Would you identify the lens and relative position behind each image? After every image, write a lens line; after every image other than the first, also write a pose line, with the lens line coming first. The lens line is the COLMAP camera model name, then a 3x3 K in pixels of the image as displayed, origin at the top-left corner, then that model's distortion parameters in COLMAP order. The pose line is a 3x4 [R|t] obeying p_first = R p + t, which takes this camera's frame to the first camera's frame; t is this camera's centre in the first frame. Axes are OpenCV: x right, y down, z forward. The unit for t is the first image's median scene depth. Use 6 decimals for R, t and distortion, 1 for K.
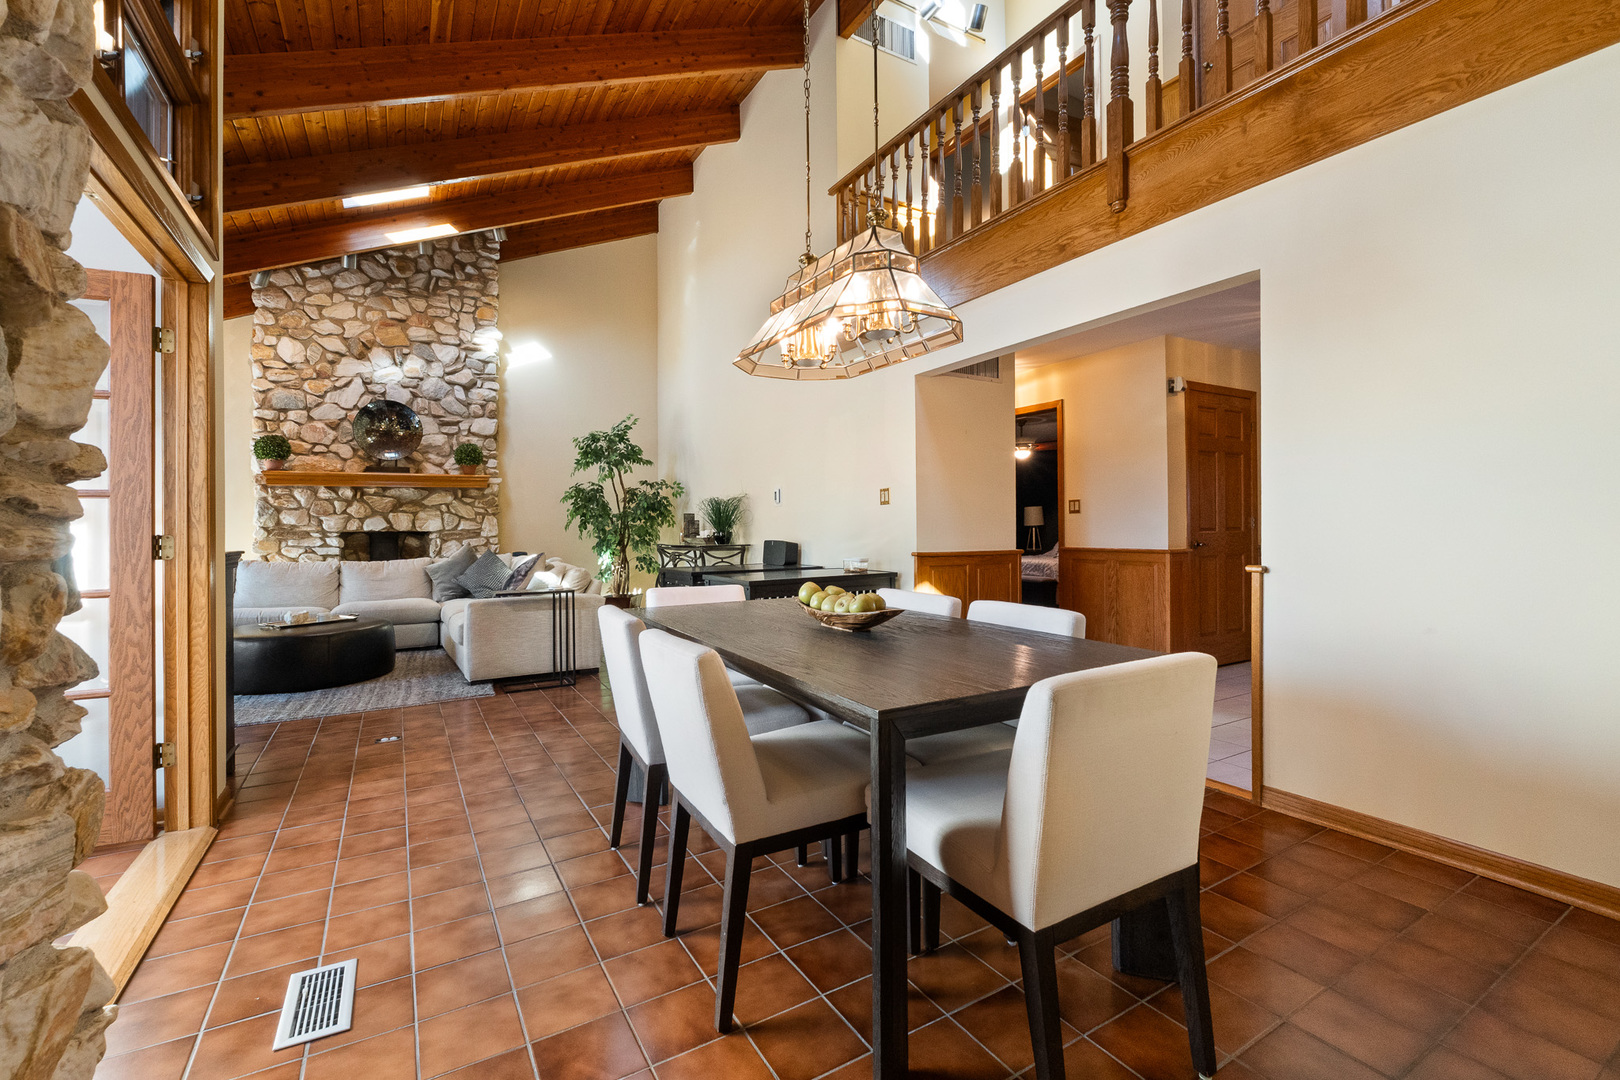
lens RADIAL K [[693.7, 0, 811.6], [0, 693.7, 525.2], [0, 0, 1]] dist [-0.010012, 0.000130]
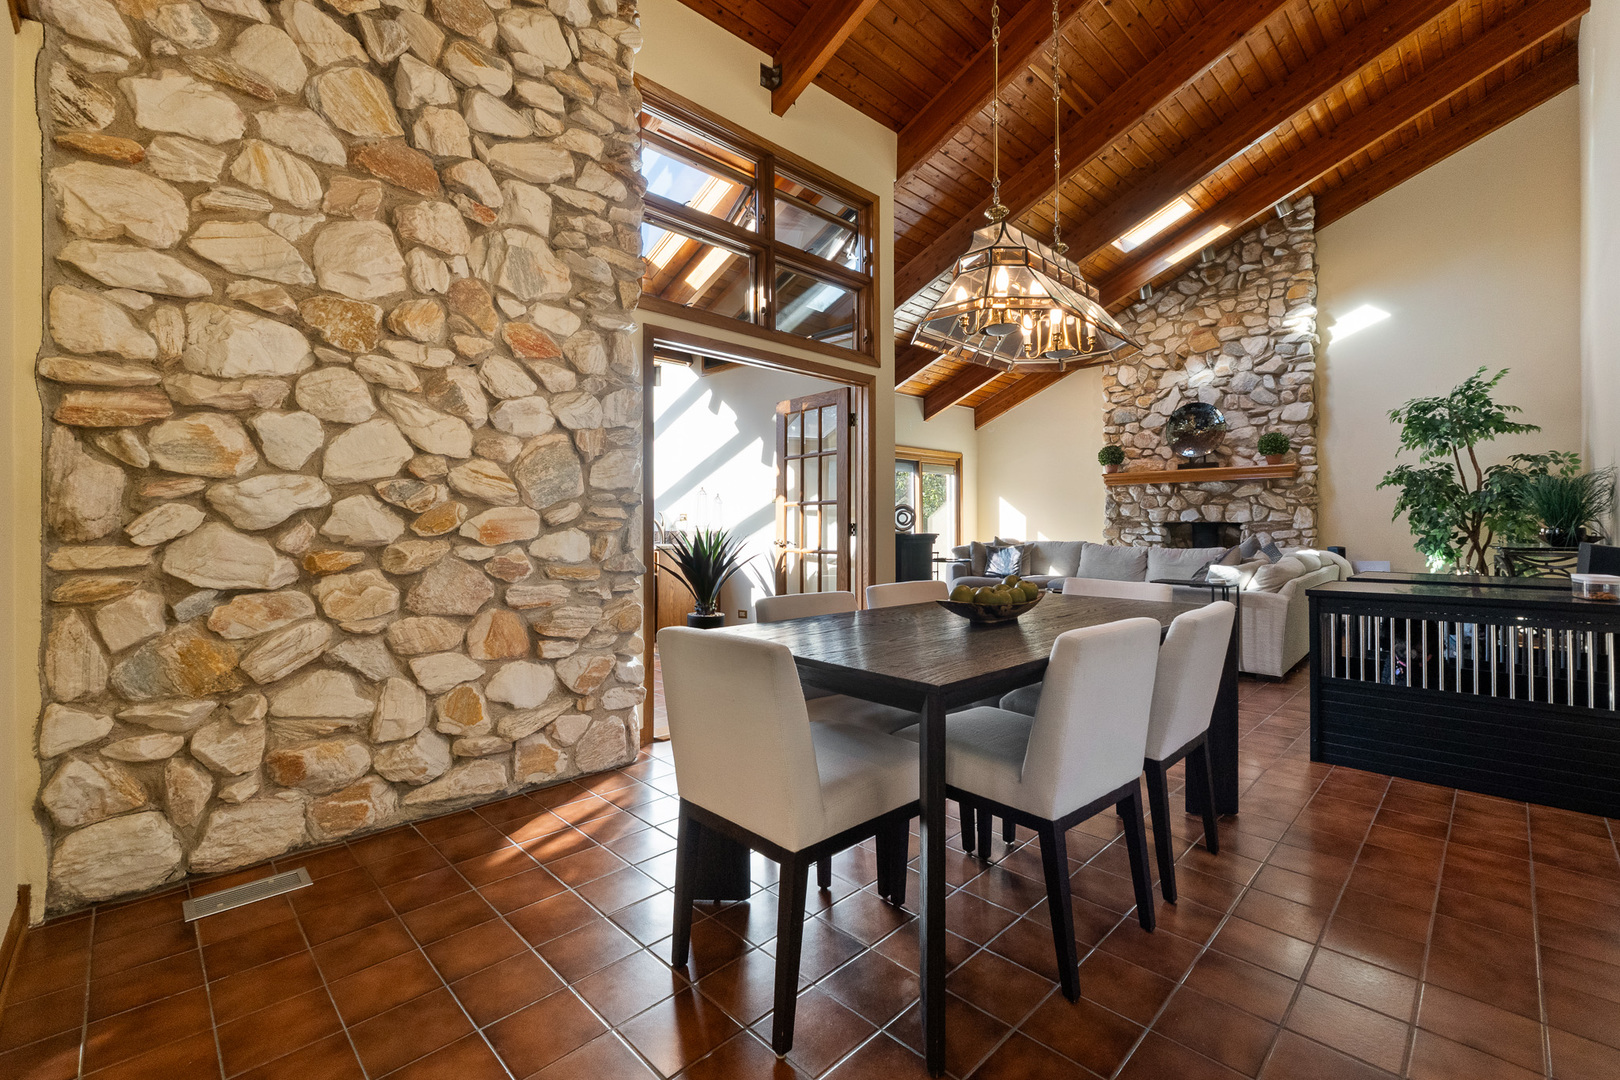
lens RADIAL K [[693.7, 0, 809.8], [0, 693.7, 518.8], [0, 0, 1]] dist [-0.010012, 0.000130]
pose [[0.244853, 0.005434, -0.969545, 0.291623], [0.001059, 0.999982, 0.005872, -0.003458], [0.969560, -0.002464, 0.244843, 0.132652]]
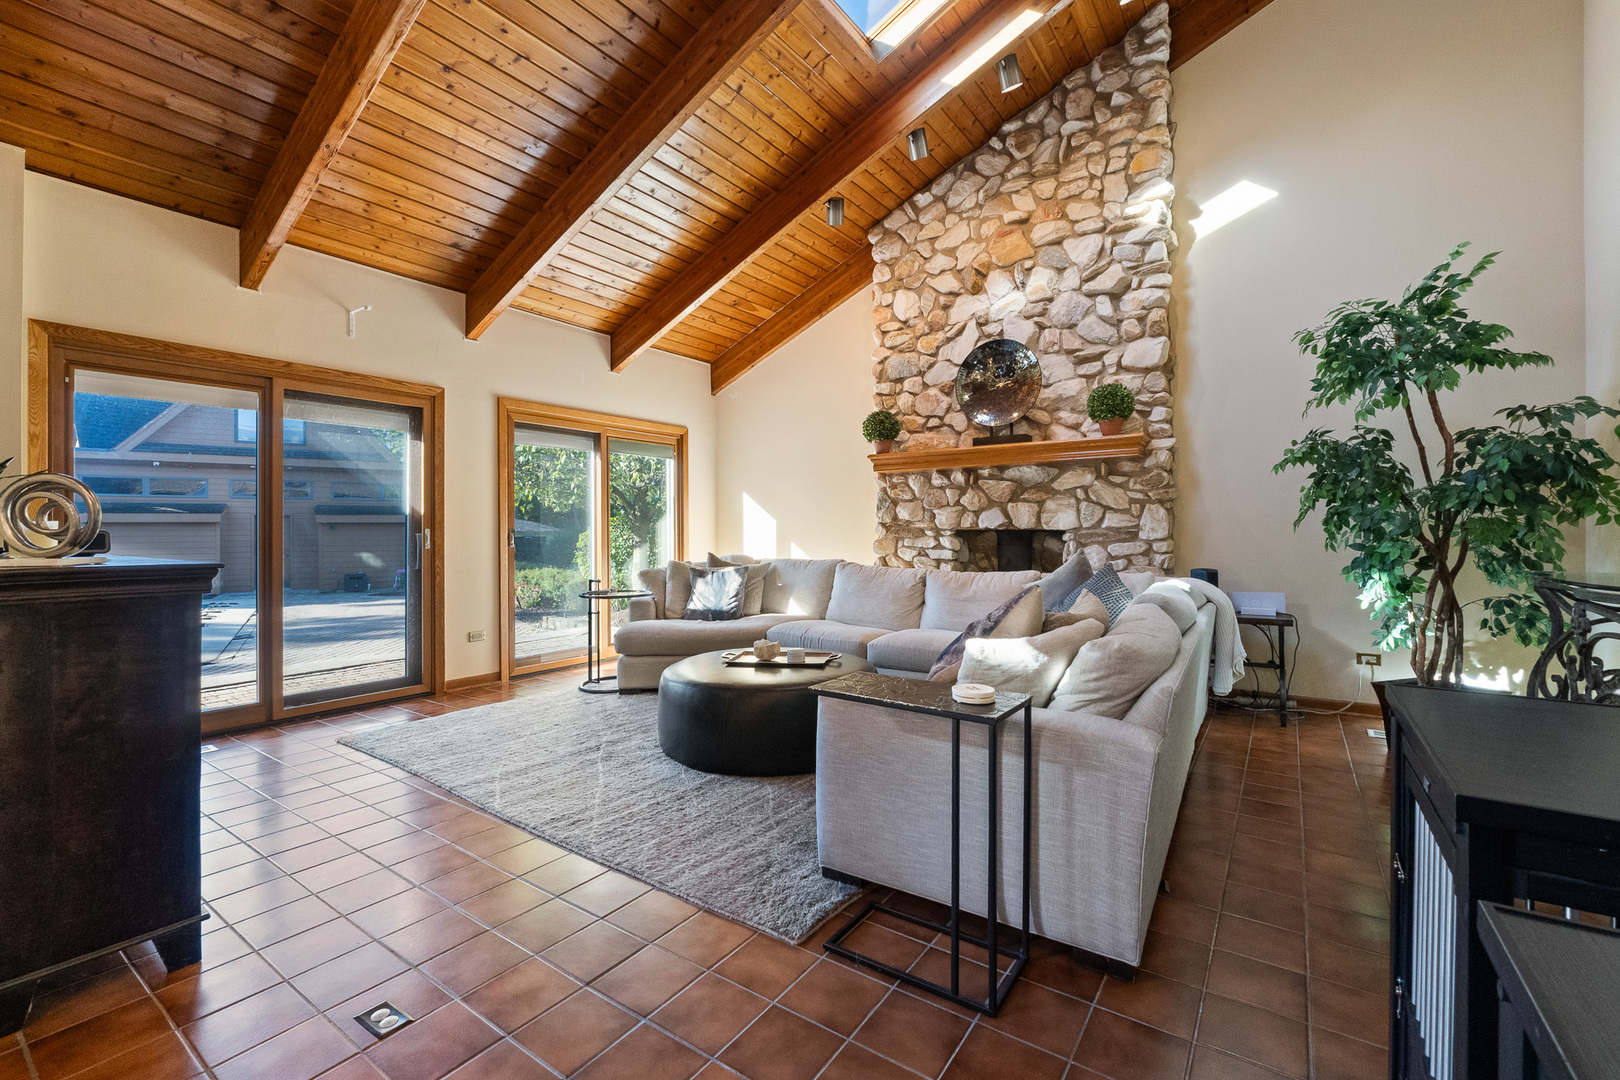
lens RADIAL K [[693.7, 0, 803.3], [0, 693.7, 526.6], [0, 0, 1]] dist [-0.010012, 0.000130]
pose [[0.413141, 0.005578, -0.910650, -0.058143], [-0.000373, 0.999982, 0.005955, 0.002028], [0.910667, -0.002121, 0.413135, 0.516820]]
